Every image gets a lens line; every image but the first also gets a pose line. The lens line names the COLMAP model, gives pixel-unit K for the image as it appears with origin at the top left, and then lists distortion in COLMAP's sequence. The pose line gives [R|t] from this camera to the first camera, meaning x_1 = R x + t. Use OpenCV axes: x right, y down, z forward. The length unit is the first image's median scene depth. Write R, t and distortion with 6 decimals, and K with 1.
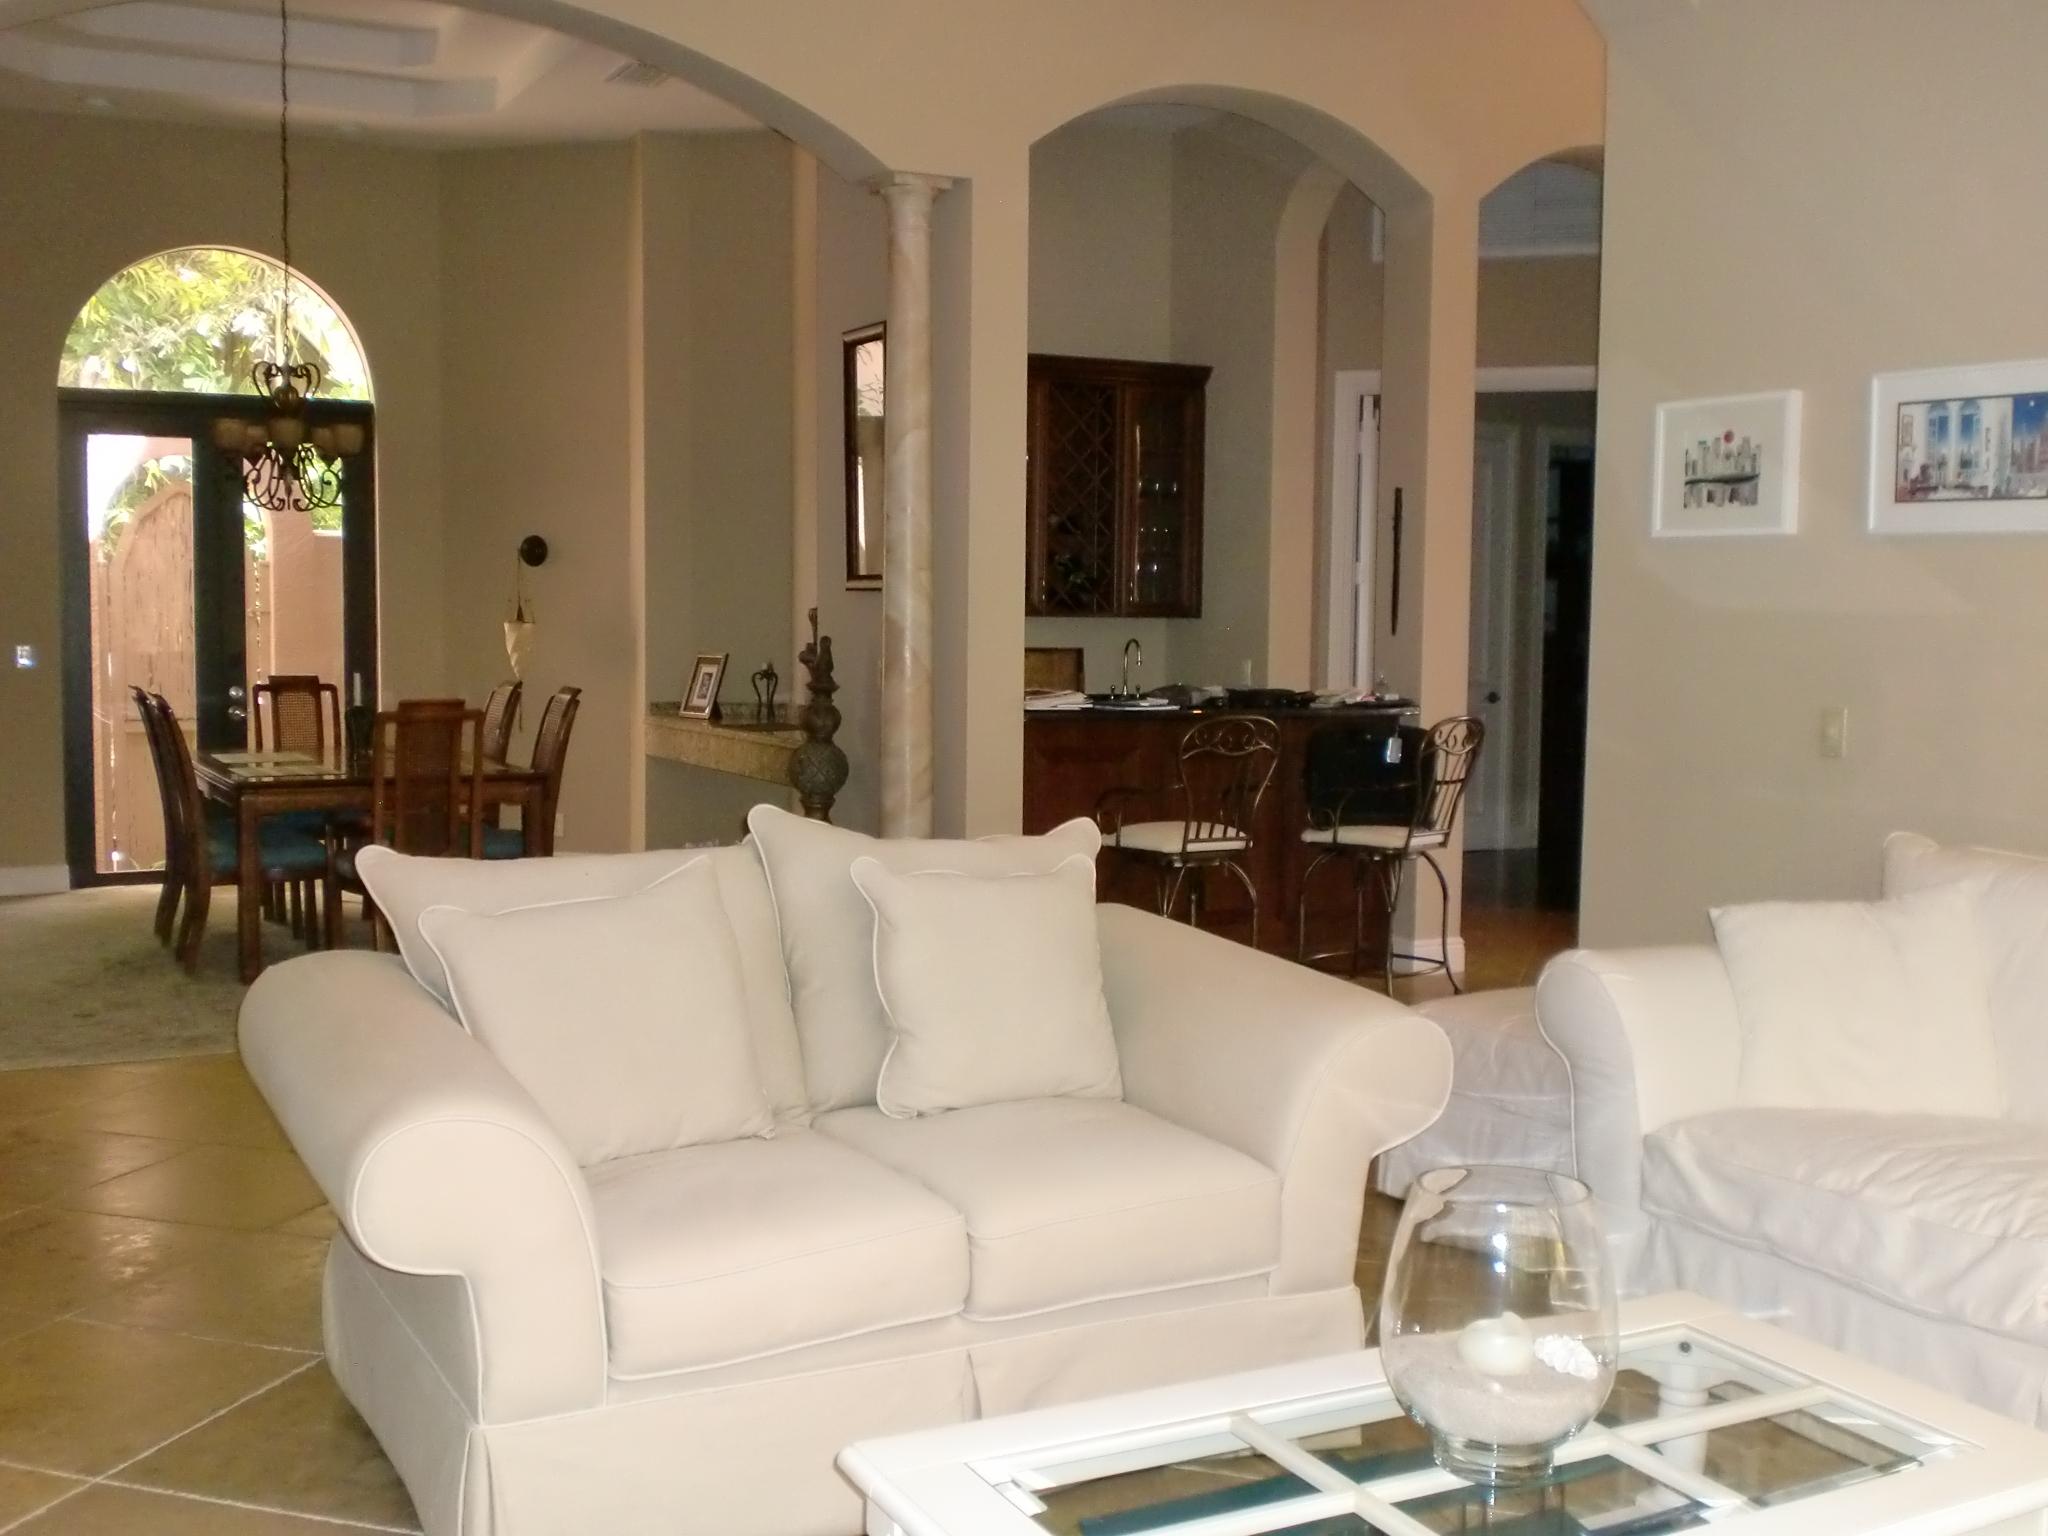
lens RADIAL K [[2105.0, 0, 1026.9], [0, 2105.0, 751.9], [0, 0, 1]] dist [-0.013310, 0.000000]
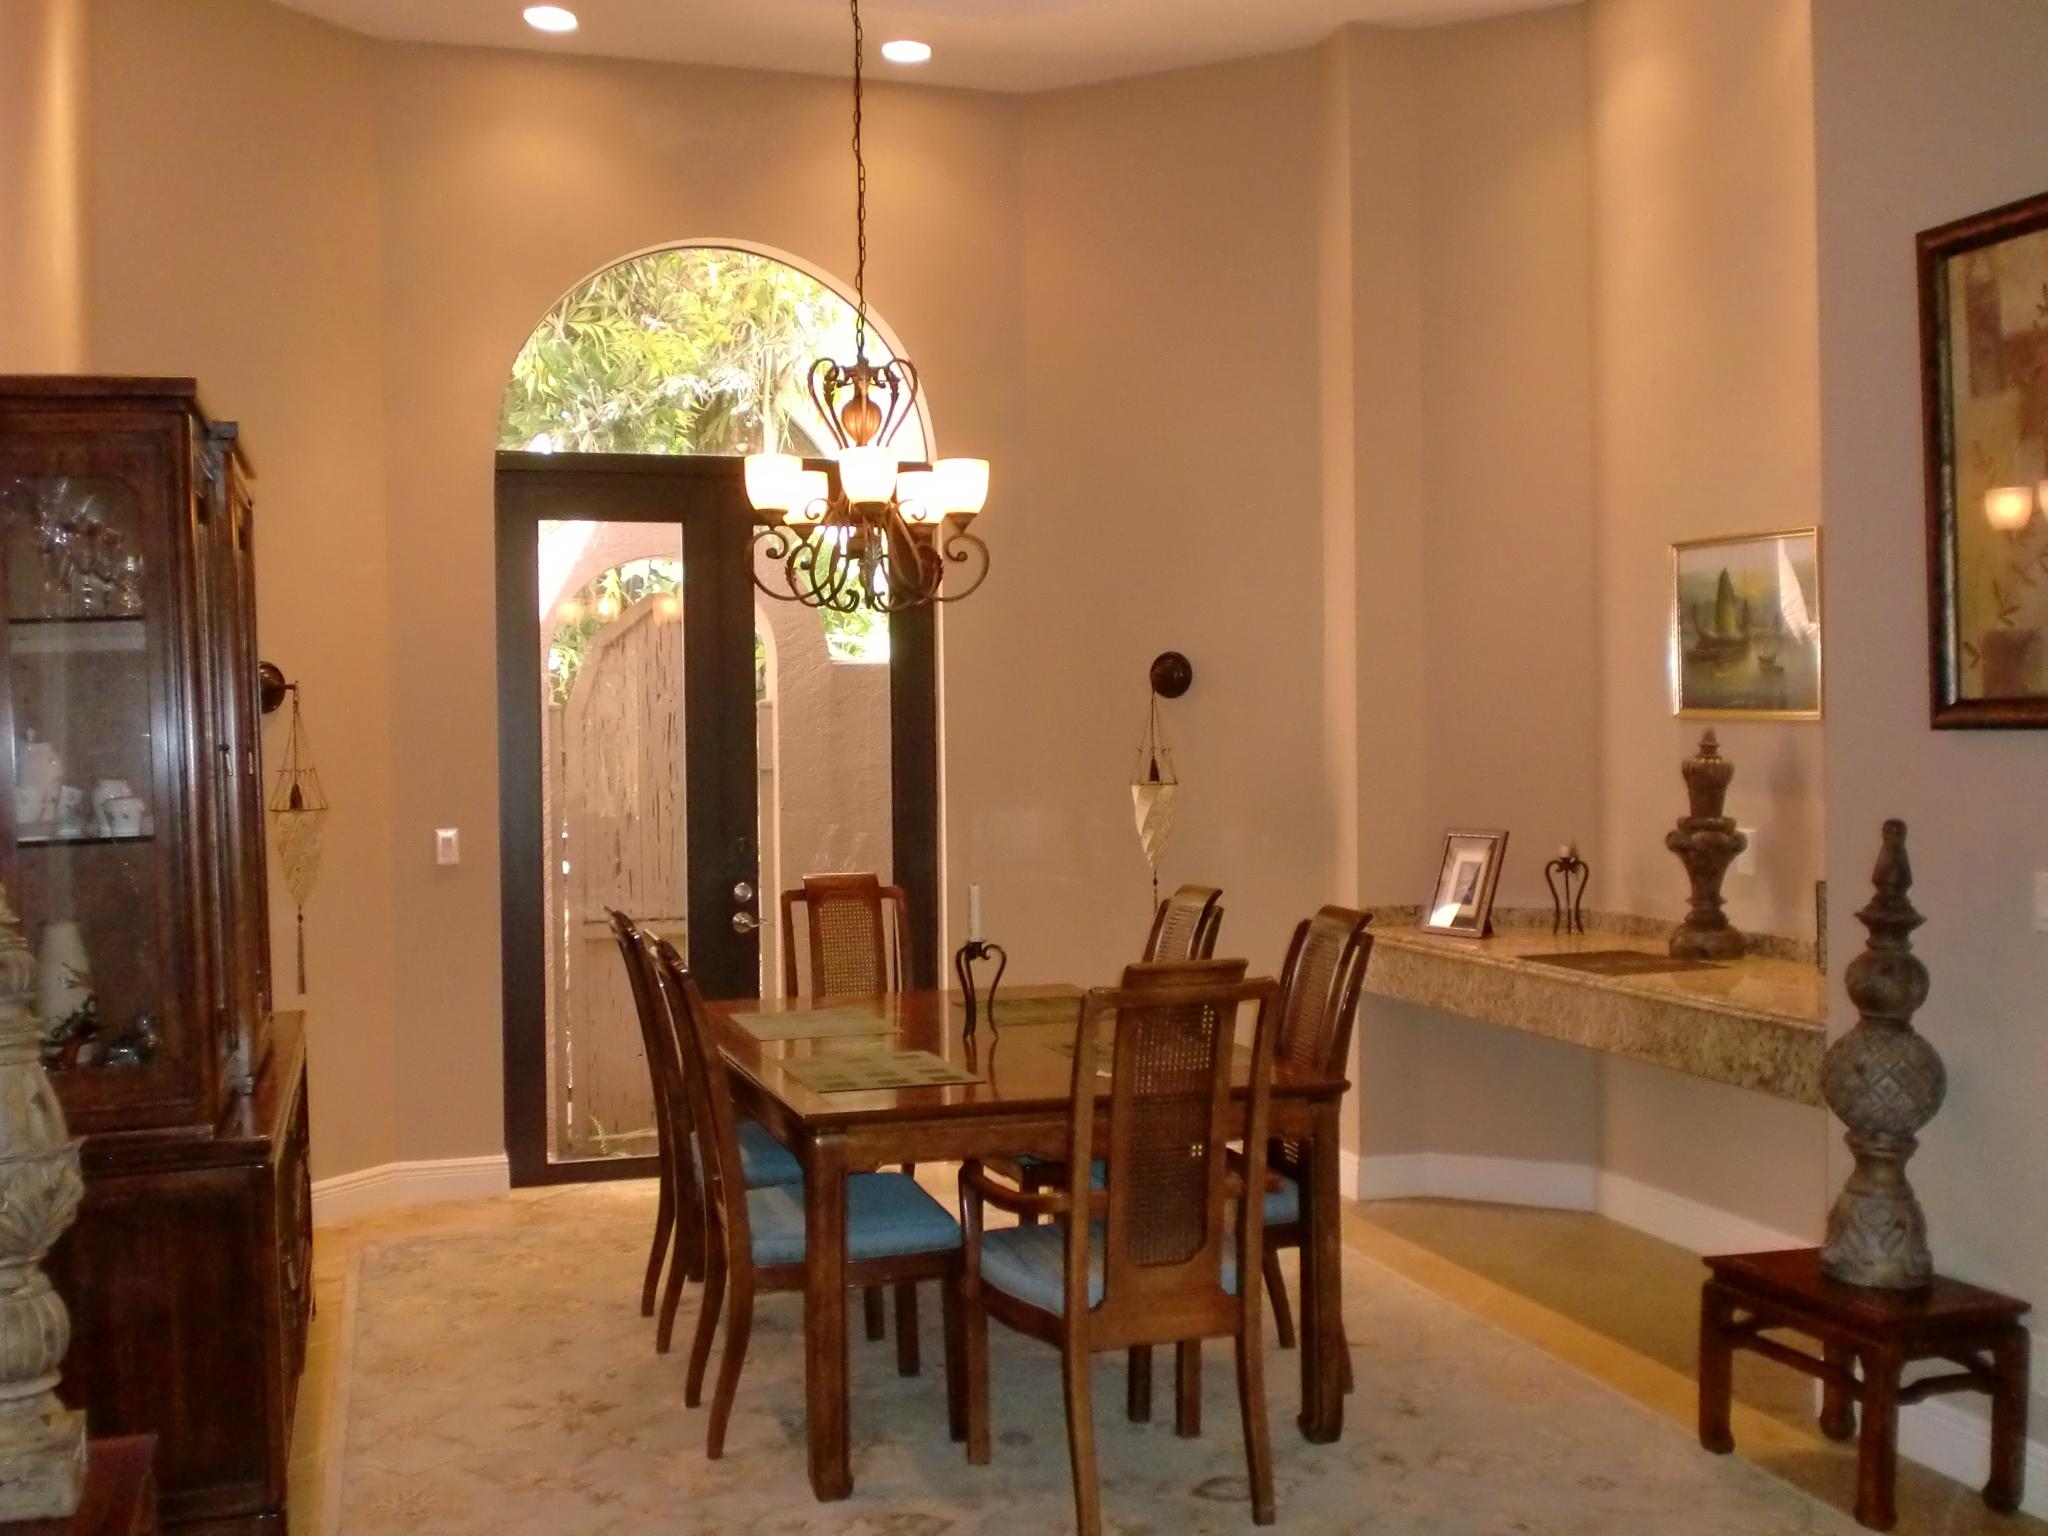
lens RADIAL K [[2105.0, 0, 1021.0], [0, 2105.0, 777.3], [0, 0, 1]] dist [-0.013310, 0.000000]
pose [[0.982228, -0.013638, -0.187193, -0.168929], [0.004234, 0.998713, -0.050548, -0.032667], [0.187641, 0.048857, 0.981022, 0.367570]]
